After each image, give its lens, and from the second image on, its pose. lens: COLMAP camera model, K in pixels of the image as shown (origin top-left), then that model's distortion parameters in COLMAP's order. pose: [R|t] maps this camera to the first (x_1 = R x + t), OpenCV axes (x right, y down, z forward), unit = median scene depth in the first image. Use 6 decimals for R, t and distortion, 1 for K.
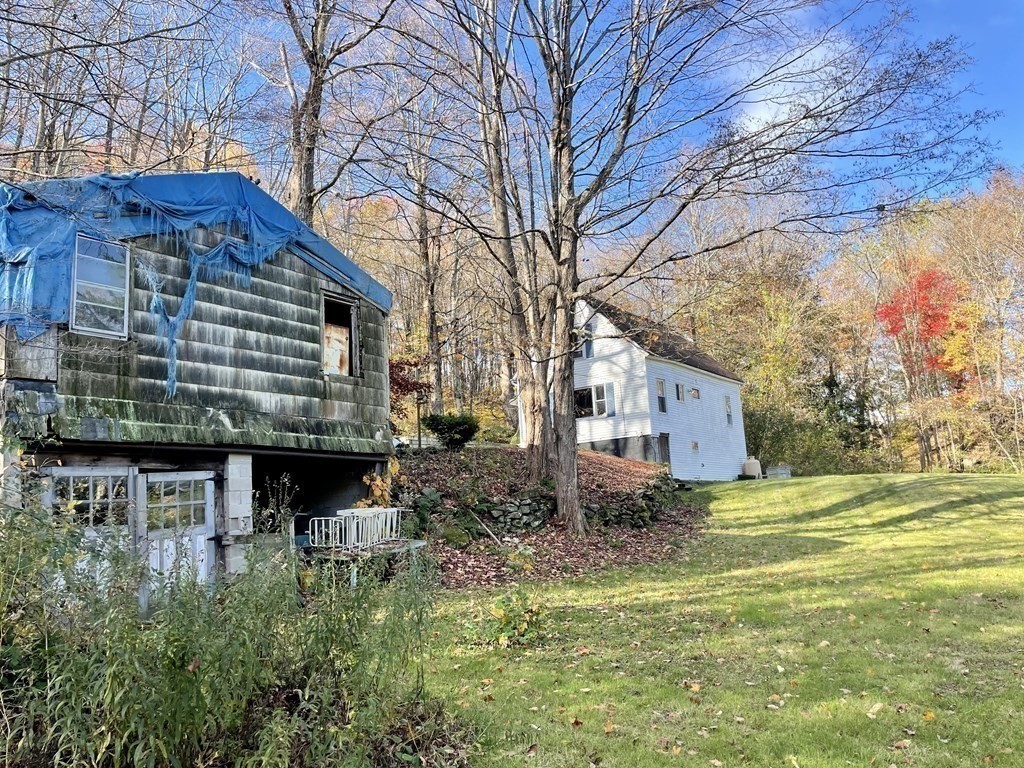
lens RADIAL K [[769.3, 0, 512.0], [0, 769.3, 384.0], [0, 0, 1]] dist [0.041517, -0.003450]
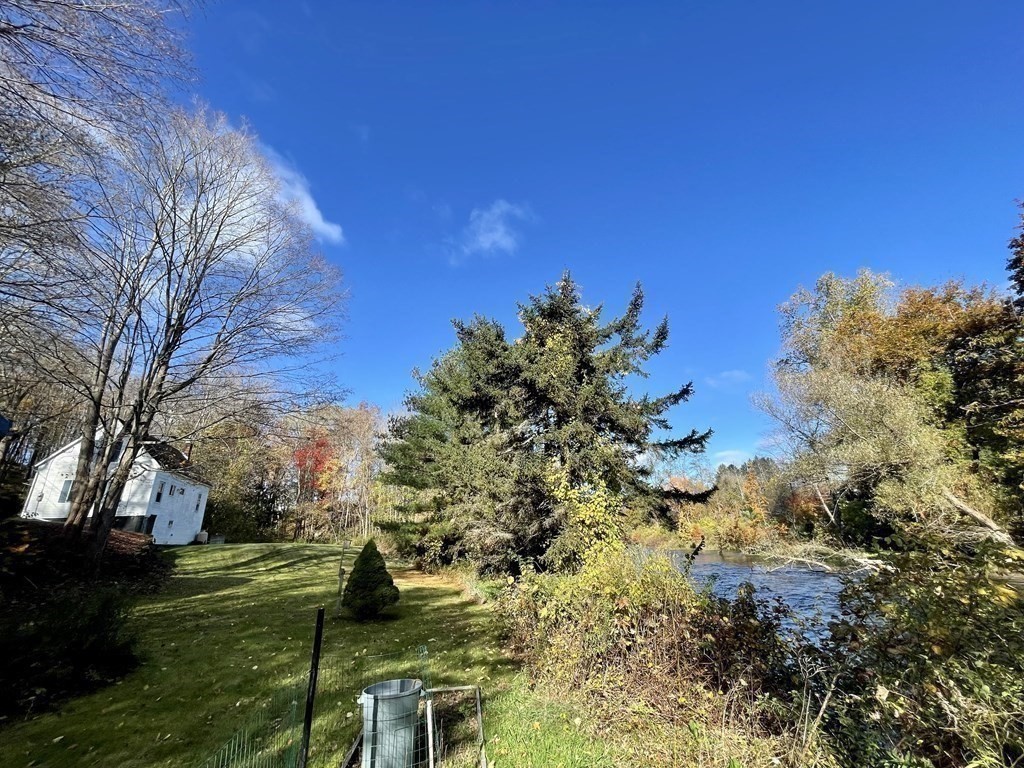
lens RADIAL K [[422.5, 0, 512.0], [0, 422.5, 384.0], [0, 0, 1]] dist [0.001704, 0.000471]
pose [[0.592214, 0.307722, 0.744708, -0.117092], [-0.126989, 0.948300, -0.290863, -0.038460], [-0.795711, 0.077683, 0.600674, -0.204256]]
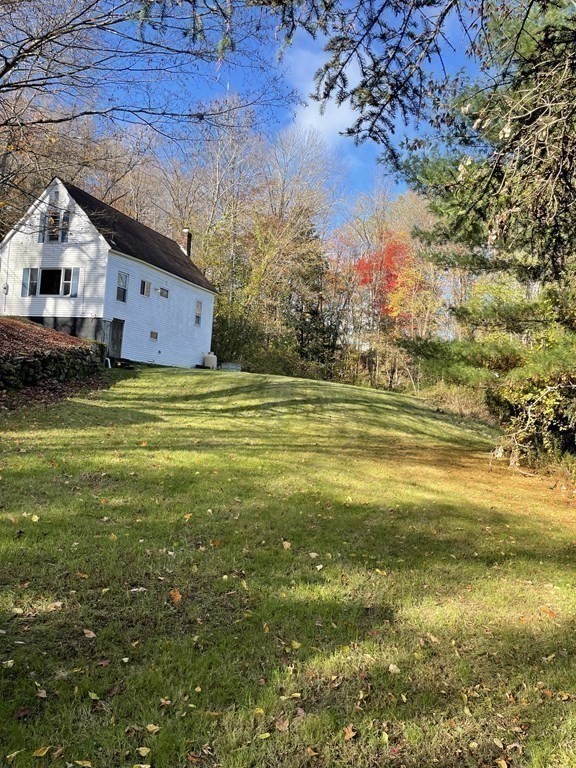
lens RADIAL K [[577.0, 0, 288.0], [0, 577.0, 384.0], [0, 0, 1]] dist [0.041517, -0.003450]
pose [[0.952544, 0.129975, 0.275258, 0.213730], [-0.169751, 0.977411, 0.125905, 0.005318], [-0.252676, -0.166656, 0.953090, 0.076314]]
